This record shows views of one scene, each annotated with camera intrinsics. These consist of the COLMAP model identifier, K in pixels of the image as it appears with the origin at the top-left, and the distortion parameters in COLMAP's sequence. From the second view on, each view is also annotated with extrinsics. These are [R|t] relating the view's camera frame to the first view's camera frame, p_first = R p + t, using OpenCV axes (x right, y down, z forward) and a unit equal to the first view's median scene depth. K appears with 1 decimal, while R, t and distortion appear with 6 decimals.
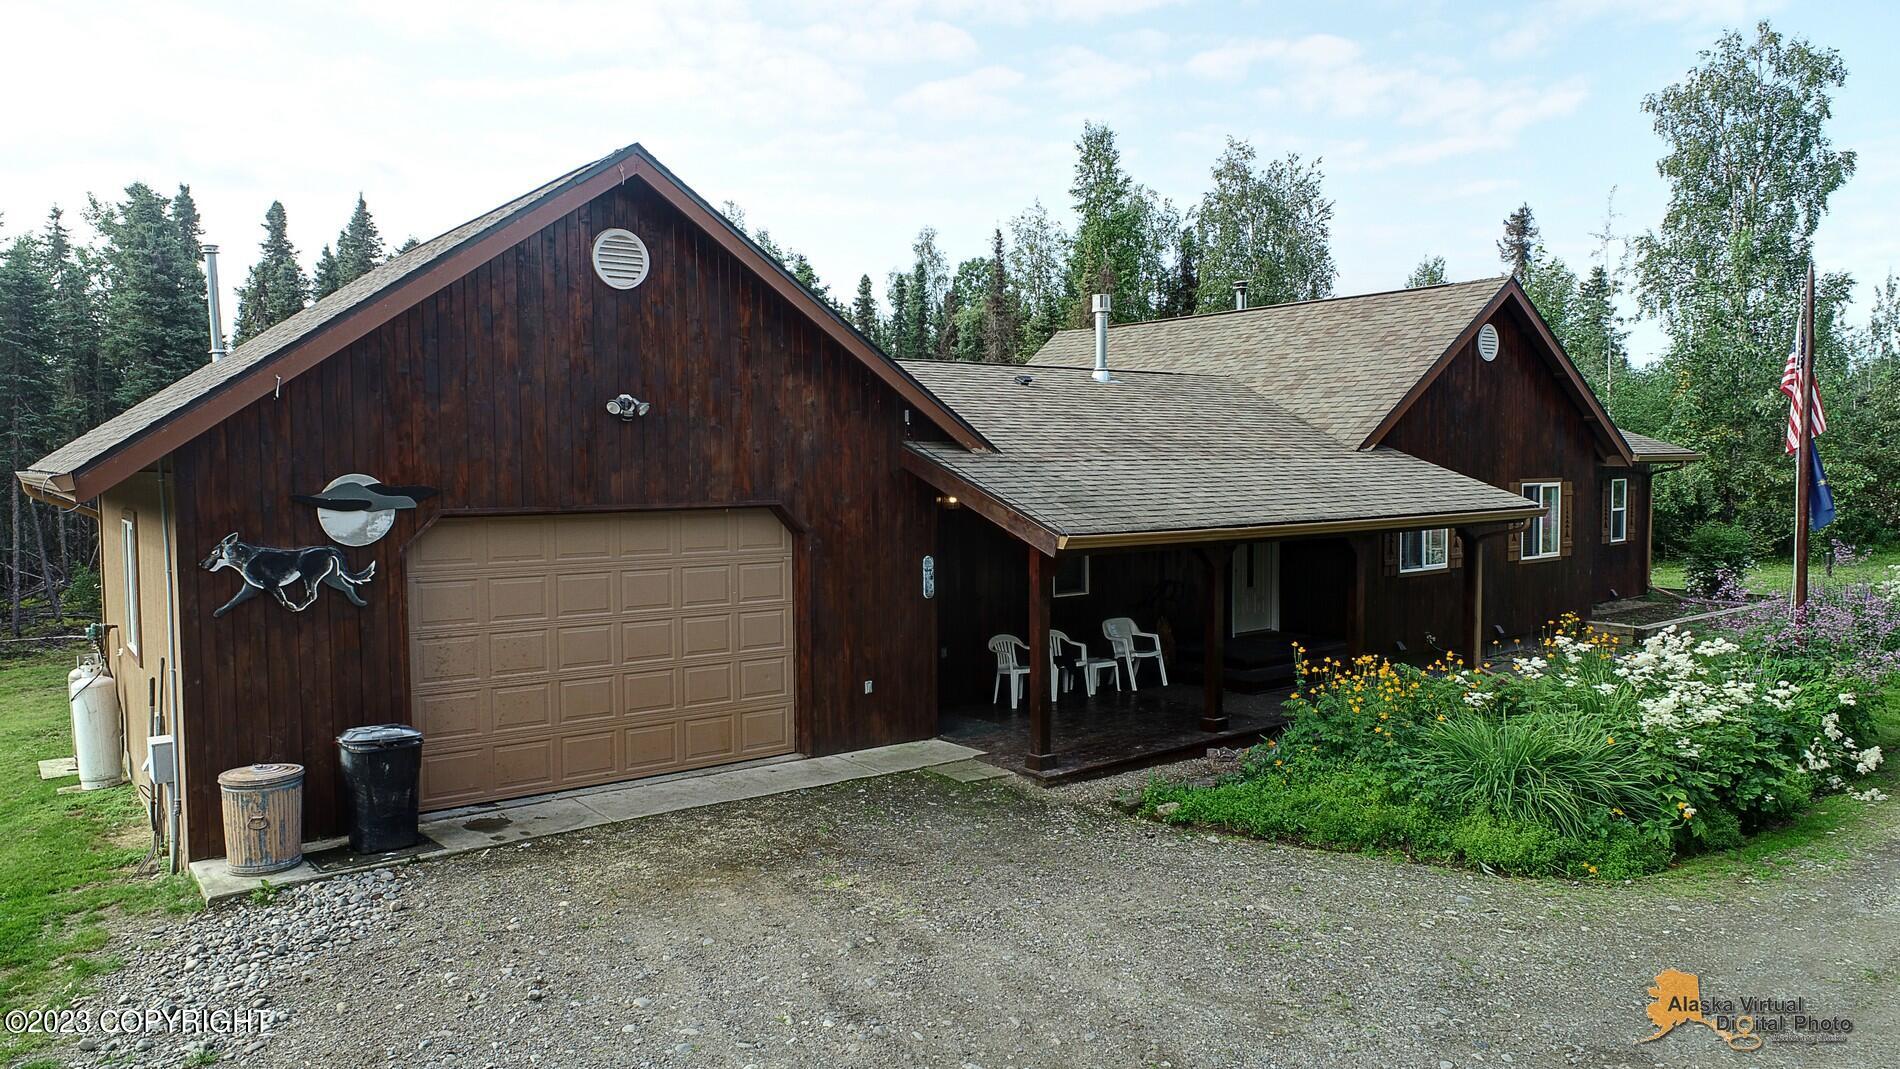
lens RADIAL K [[1276.7, 0, 950.0], [0, 1276.7, 534.5], [0, 0, 1]] dist [-0.011828, -0.000042]
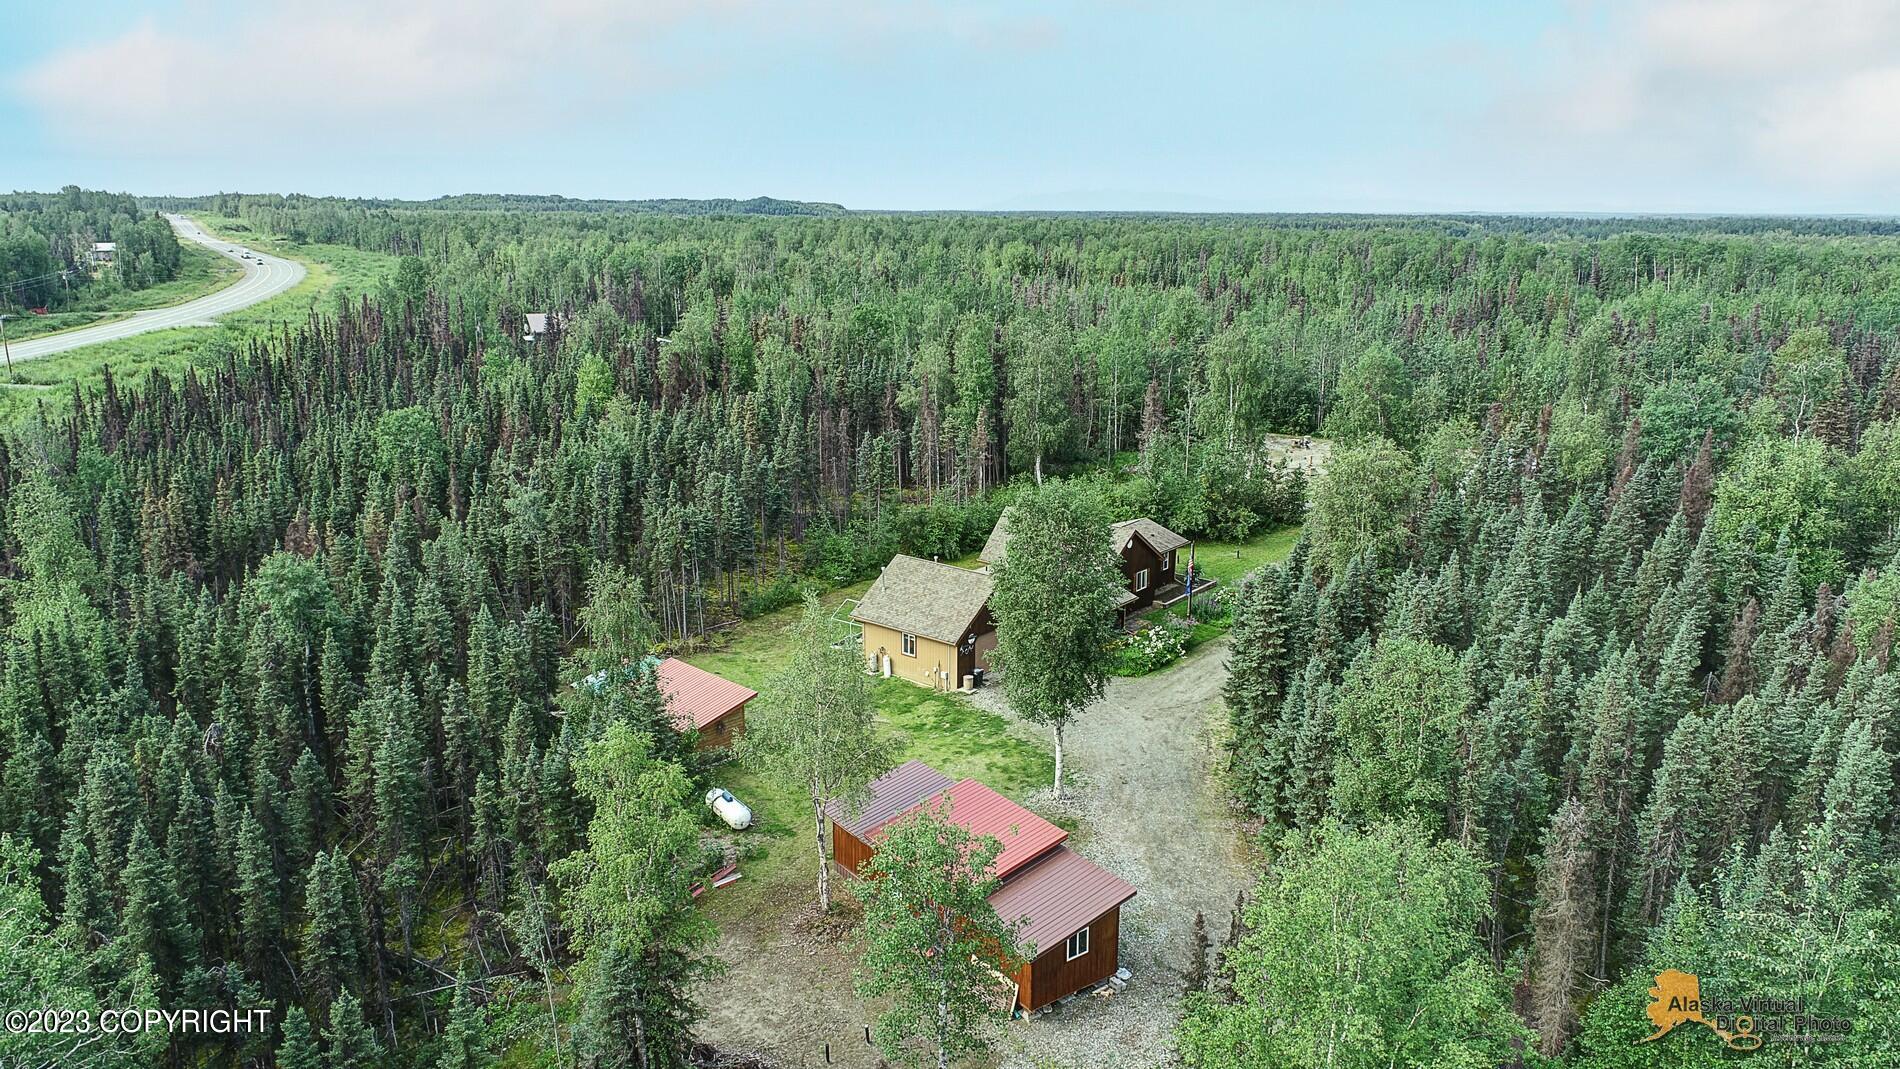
lens RADIAL K [[1251.3, 0, 950.0], [0, 1251.3, 534.5], [0, 0, 1]] dist [-0.006796, 0.003158]
pose [[0.972757, -0.048807, 0.226633, -1.098134], [0.005658, 0.982295, 0.187257, -0.974395], [-0.231759, -0.180873, 0.955810, -2.828003]]
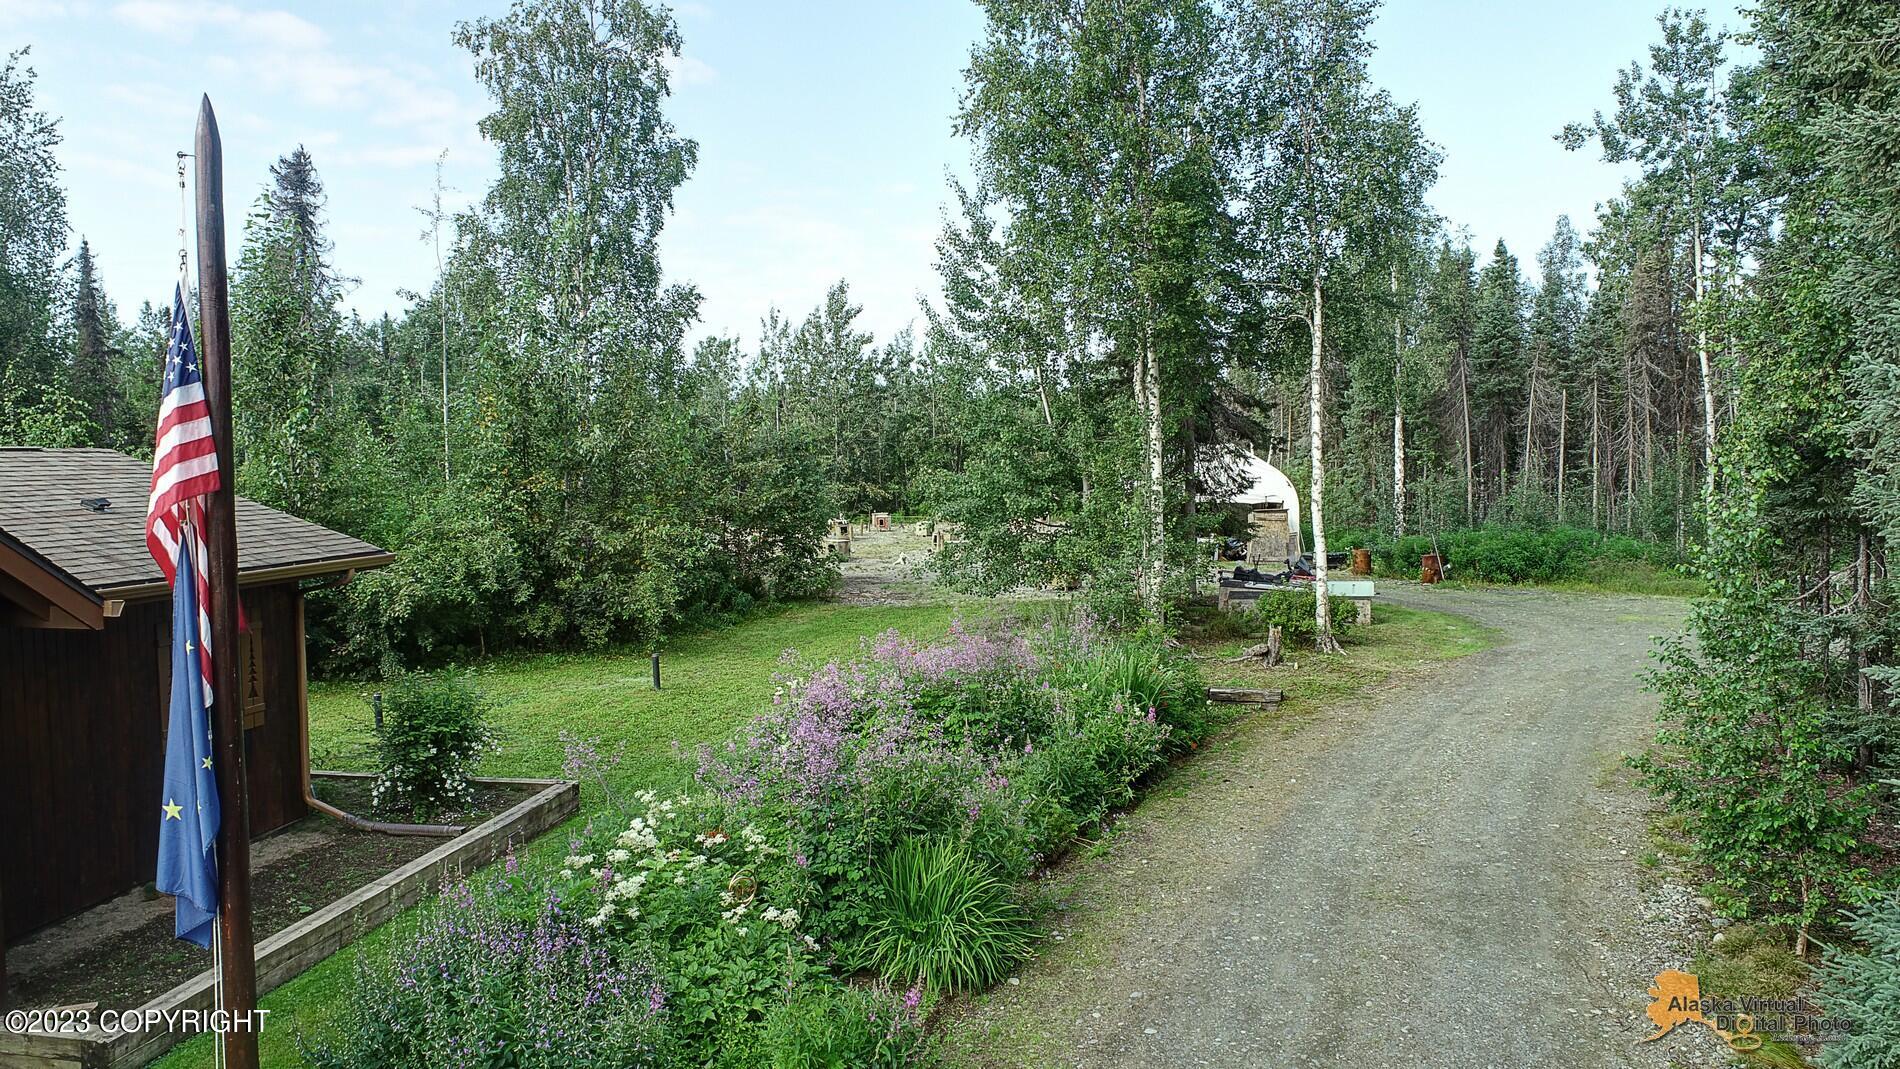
lens RADIAL K [[1276.7, 0, 950.0], [0, 1276.7, 534.5], [0, 0, 1]] dist [-0.011828, -0.000042]
pose [[0.728745, -0.033116, 0.683984, 0.520211], [0.036757, 0.999282, 0.009220, -0.091170], [-0.683798, 0.018422, 0.729439, 0.571186]]
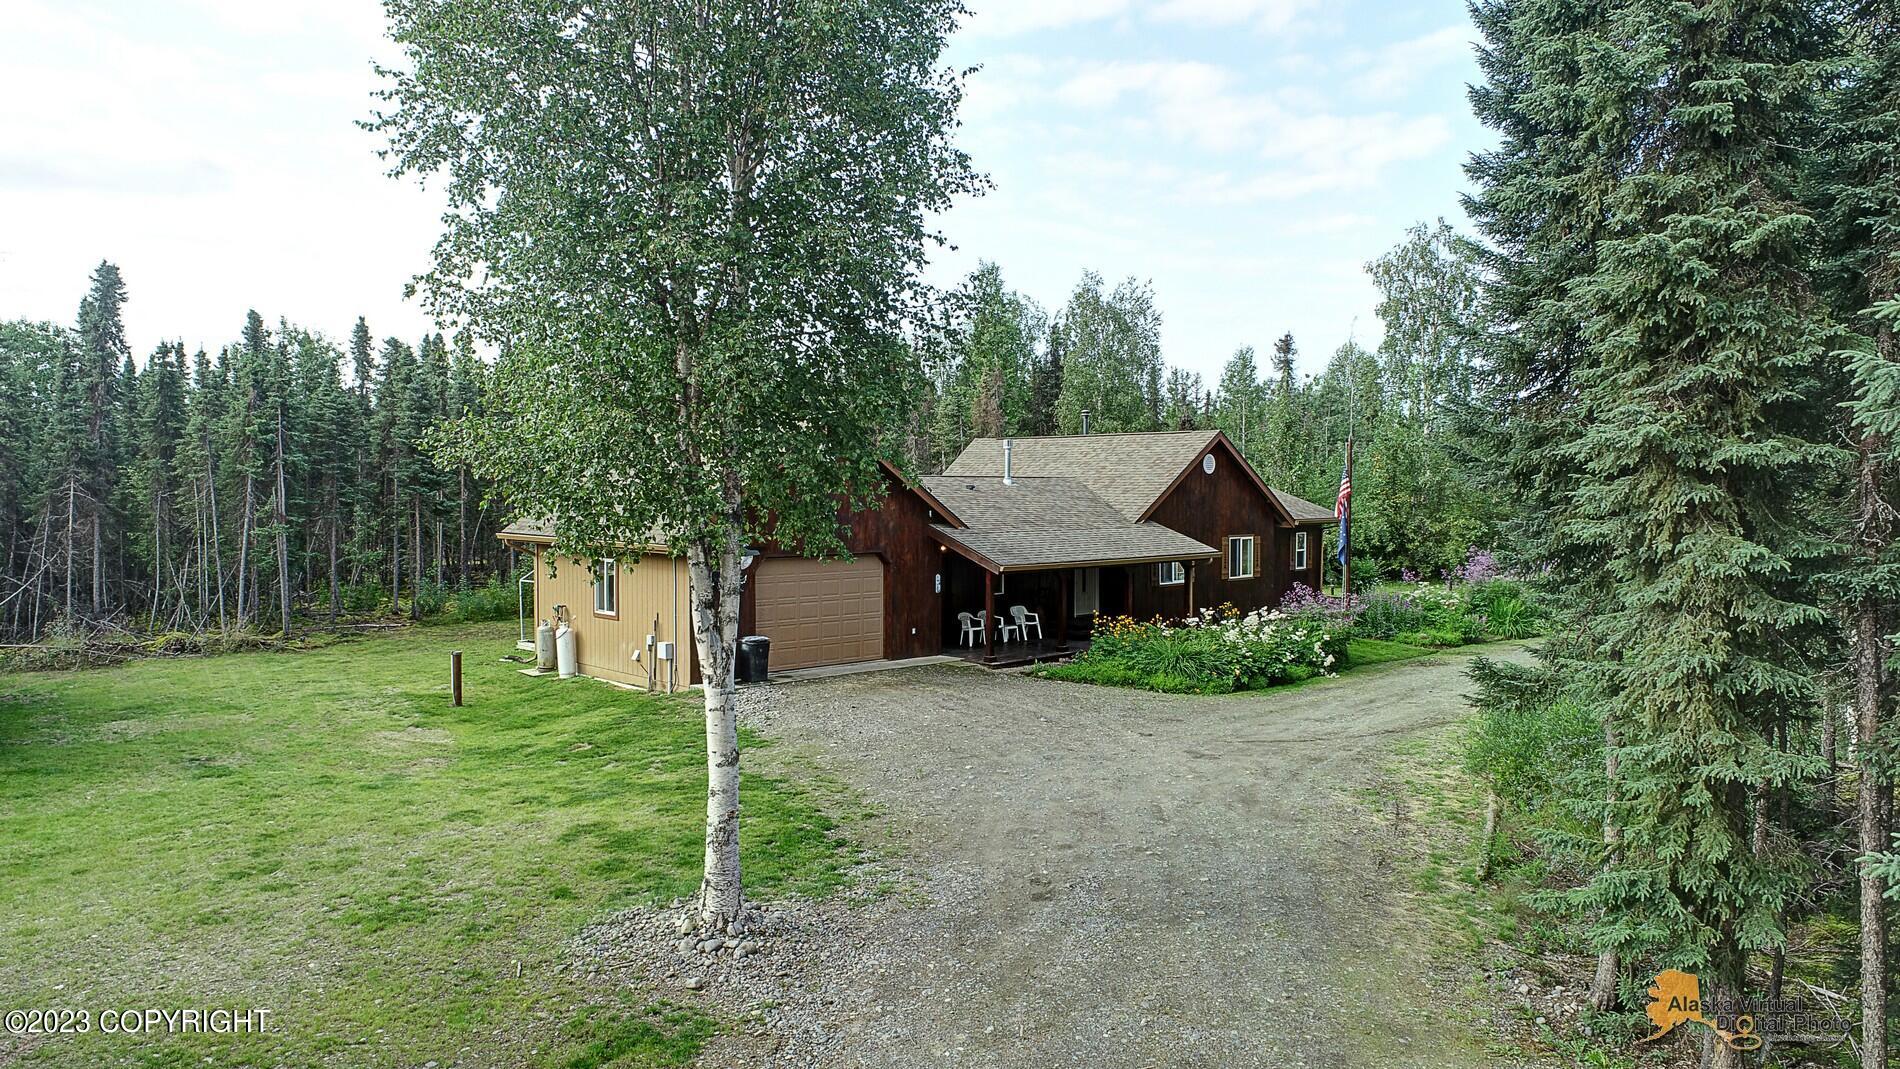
lens RADIAL K [[1278.2, 0, 950.0], [0, 1278.2, 534.5], [0, 0, 1]] dist [-0.037804, -0.000296]
pose [[0.994982, 0.006305, 0.099857, -0.153311], [-0.004295, 0.999784, -0.020334, -0.005320], [-0.099964, 0.019803, 0.994794, -0.867661]]
